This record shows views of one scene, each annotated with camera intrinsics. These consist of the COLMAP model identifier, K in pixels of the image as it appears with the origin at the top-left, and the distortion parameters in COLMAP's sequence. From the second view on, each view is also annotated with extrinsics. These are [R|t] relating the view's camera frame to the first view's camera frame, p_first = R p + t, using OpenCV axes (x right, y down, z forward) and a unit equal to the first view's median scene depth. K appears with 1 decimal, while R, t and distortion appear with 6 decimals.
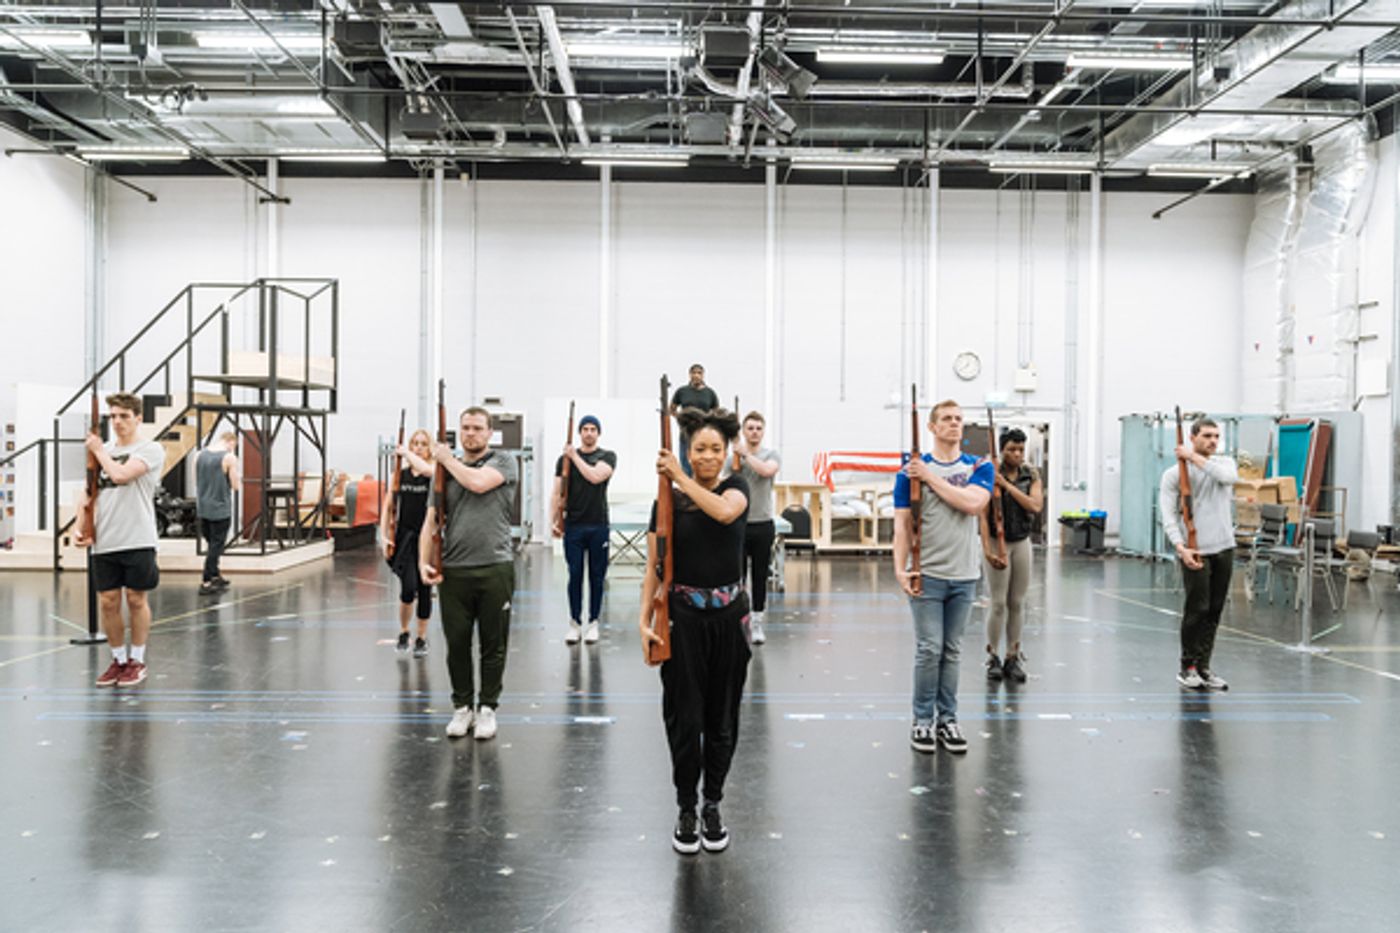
lens RADIAL K [[1102.6, 0, 700.0], [0, 1102.6, 466.5], [0, 0, 1]] dist [0.000447, 0.006834]
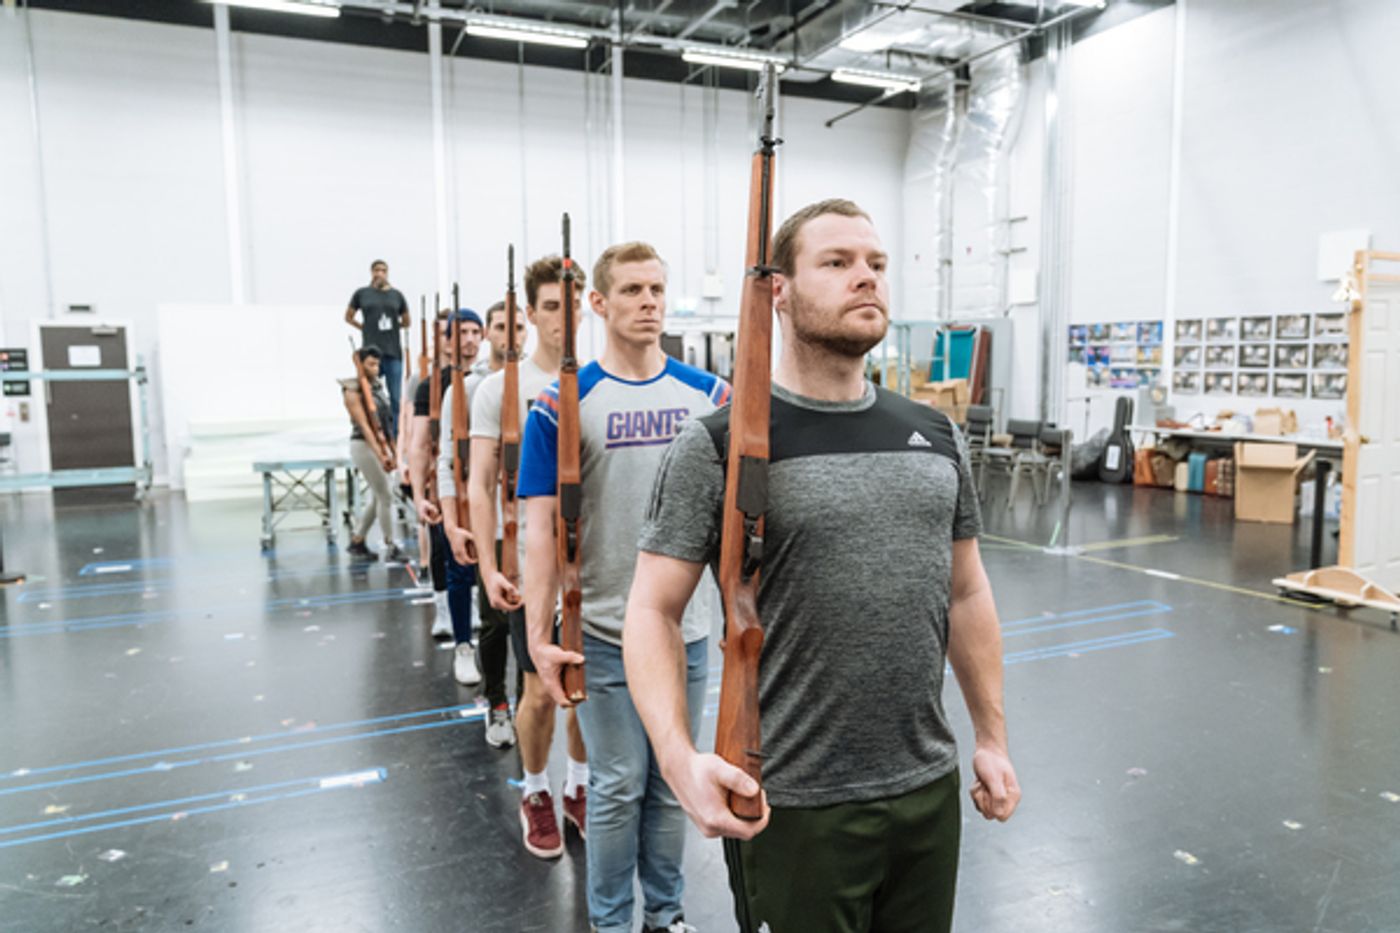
lens RADIAL K [[965.0, 0, 700.0], [0, 965.0, 466.5], [0, 0, 1]] dist [-0.007680, 0.001496]
pose [[0.918838, -0.061901, 0.389749, -0.063653], [0.025006, 0.994769, 0.099040, -0.005229], [-0.393841, -0.081256, 0.915580, 0.217896]]
